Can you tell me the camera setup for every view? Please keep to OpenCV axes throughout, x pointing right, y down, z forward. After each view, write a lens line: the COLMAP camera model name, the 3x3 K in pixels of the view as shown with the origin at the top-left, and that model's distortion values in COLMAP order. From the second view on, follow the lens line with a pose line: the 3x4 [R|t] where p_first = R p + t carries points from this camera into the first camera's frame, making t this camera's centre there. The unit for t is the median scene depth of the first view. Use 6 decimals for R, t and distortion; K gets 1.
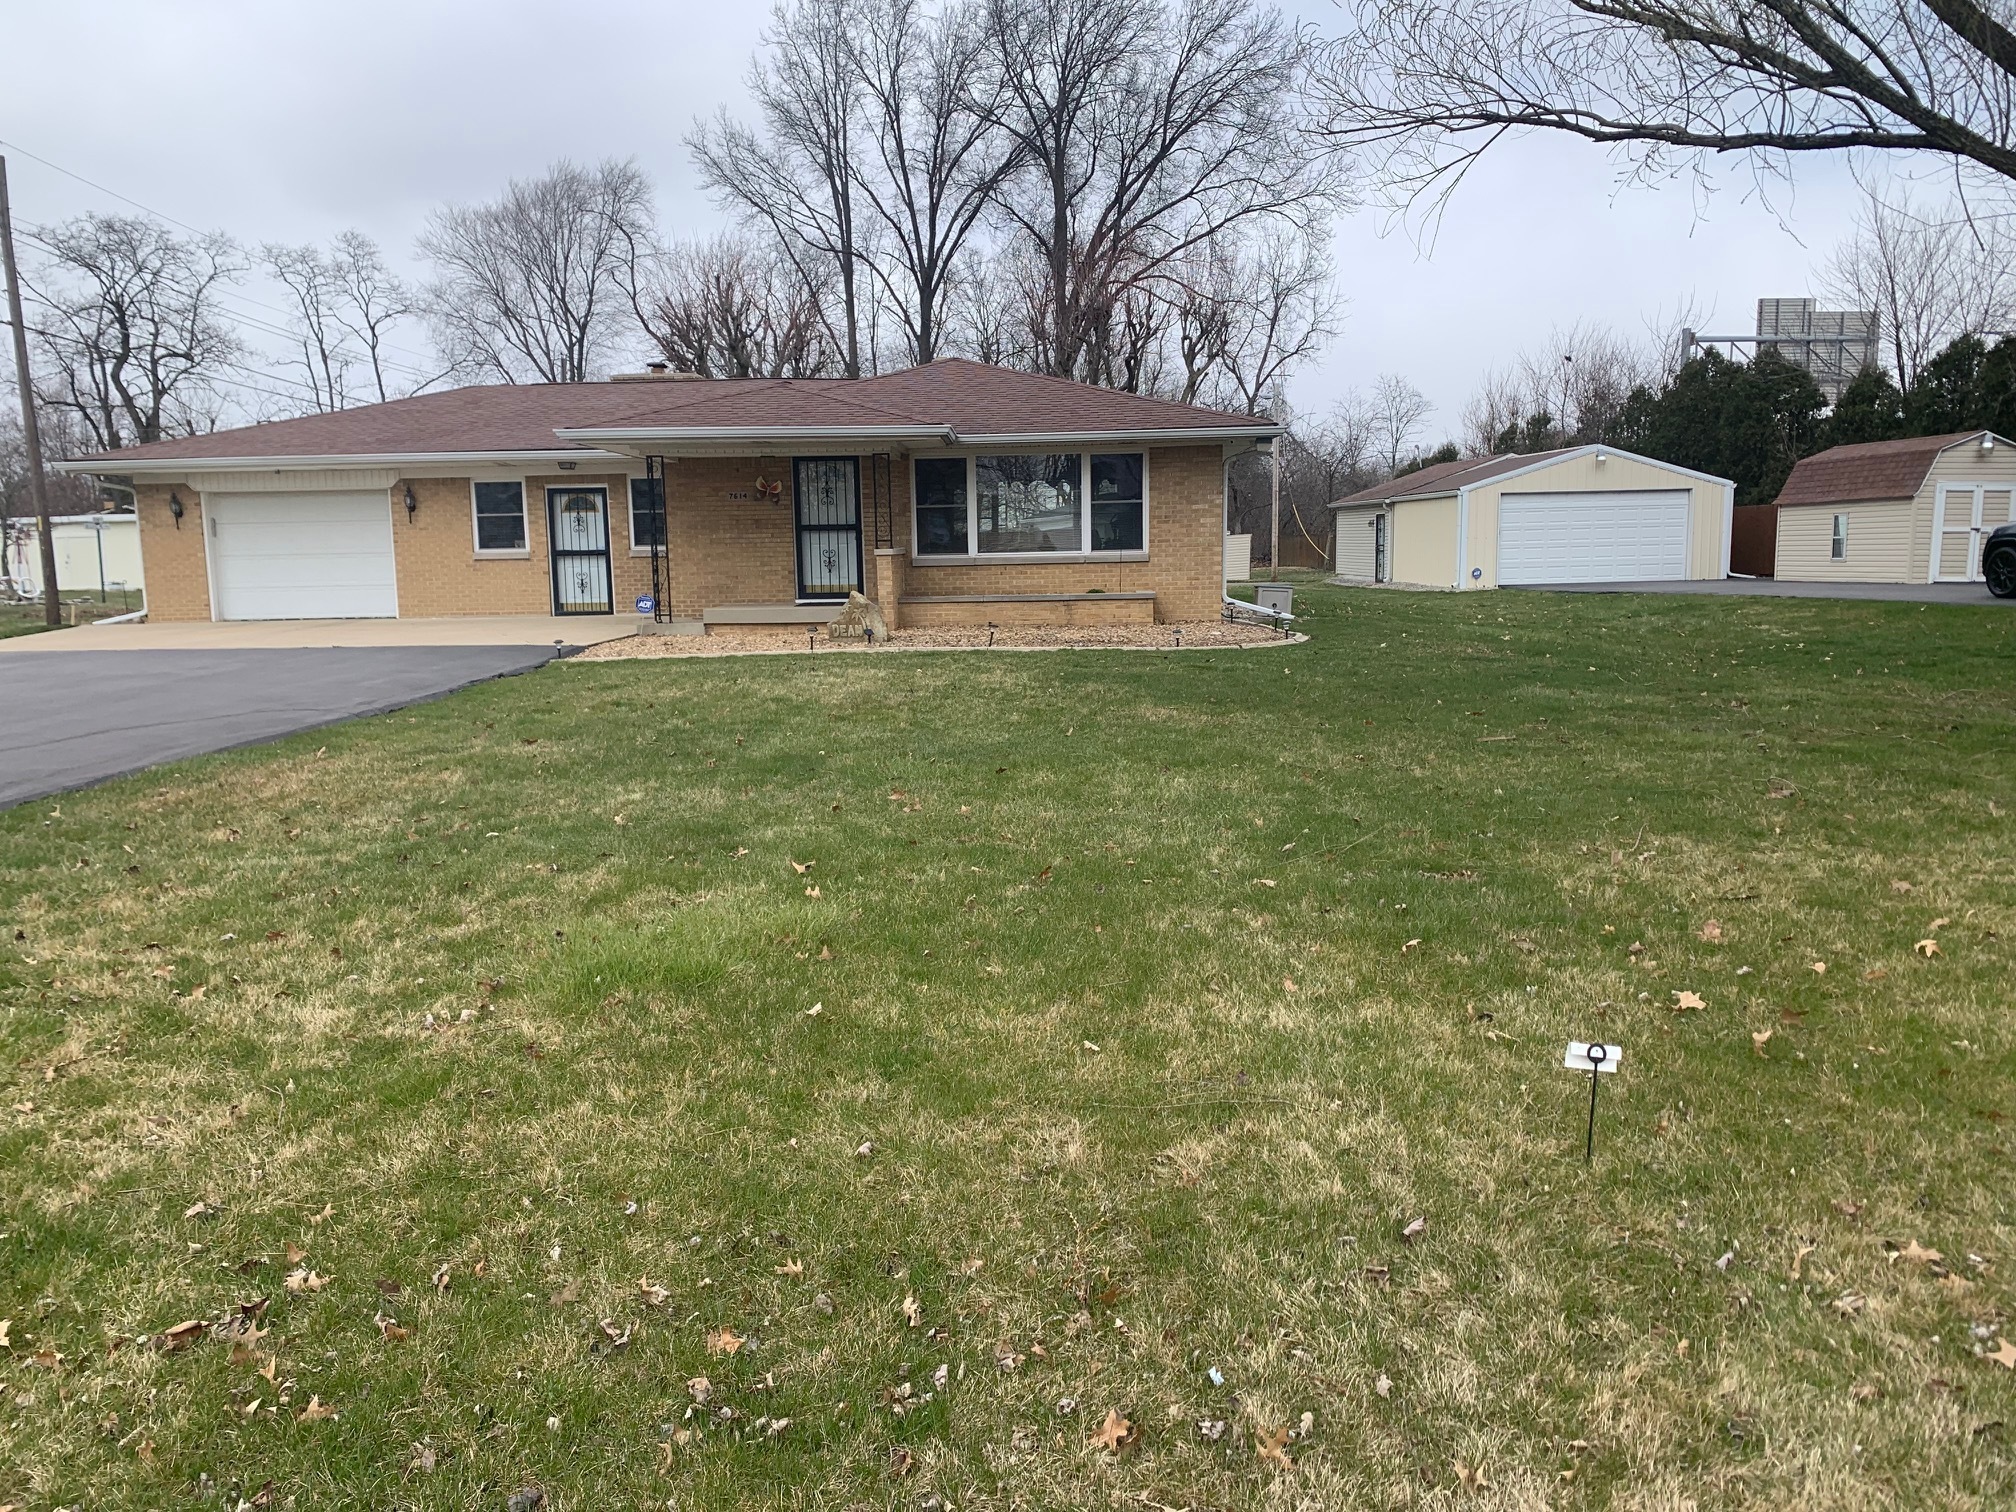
lens RADIAL K [[1484.2, 0, 1007.5], [0, 1484.2, 752.8], [0, 0, 1]] dist [-0.011789, -0.010096]
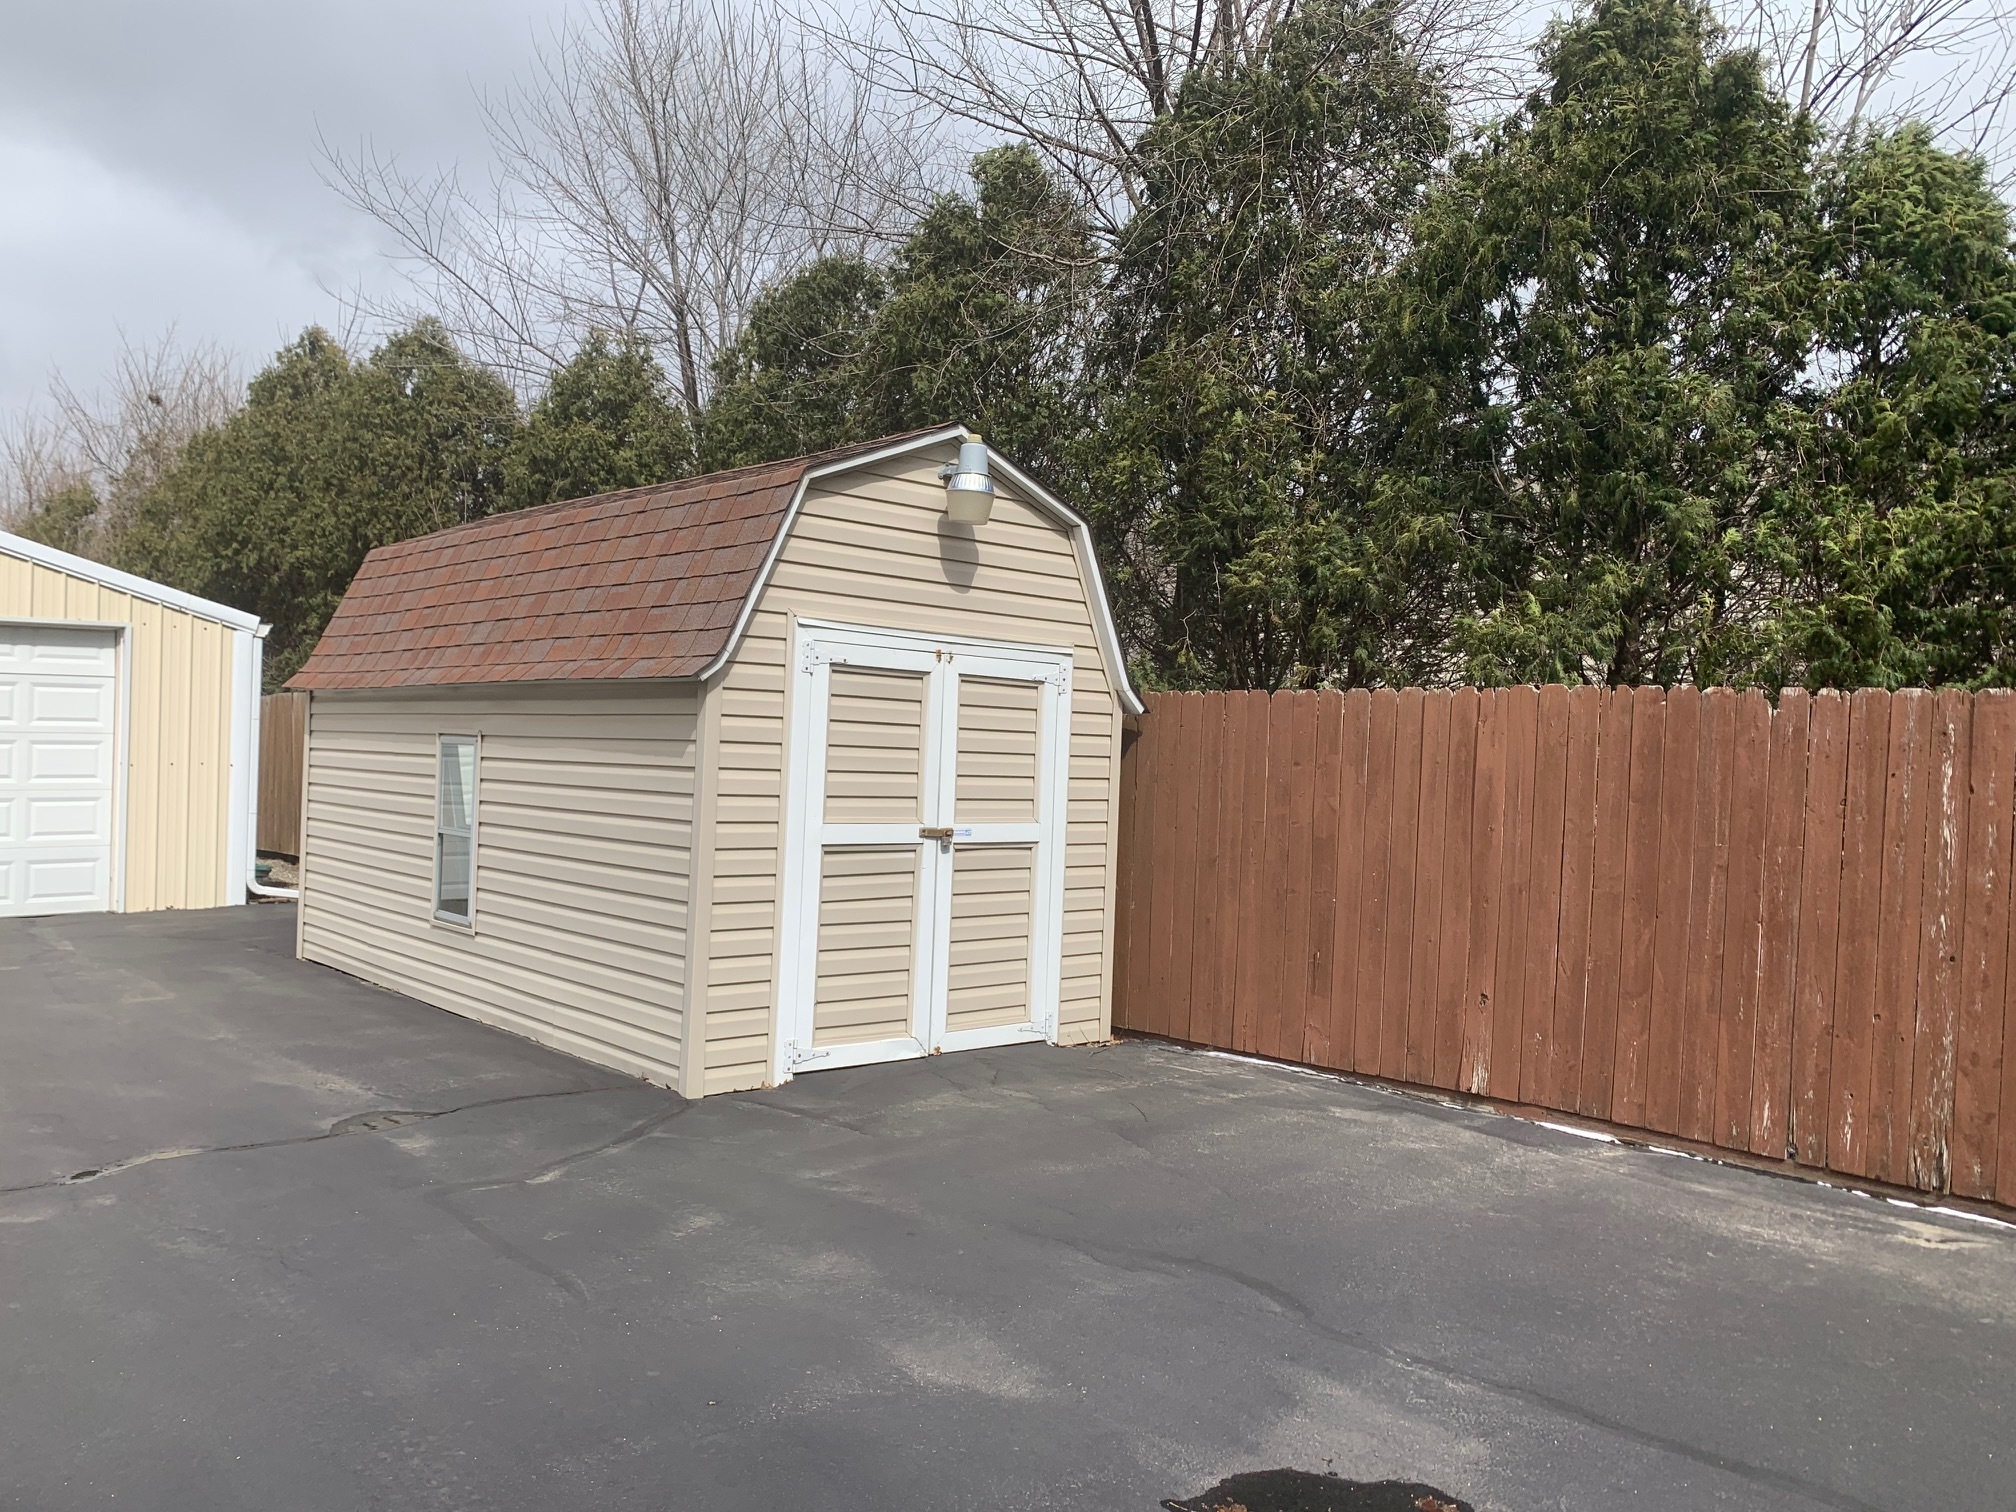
lens RADIAL K [[1535.8, 0, 994.3], [0, 1535.8, 709.4], [0, 0, 1]] dist [0.004973, -0.007972]
pose [[0.753854, 0.047118, 0.655350, 0.574392], [0.050668, 0.990286, -0.129482, -0.159663], [-0.655085, 0.130816, 0.744144, 0.928107]]
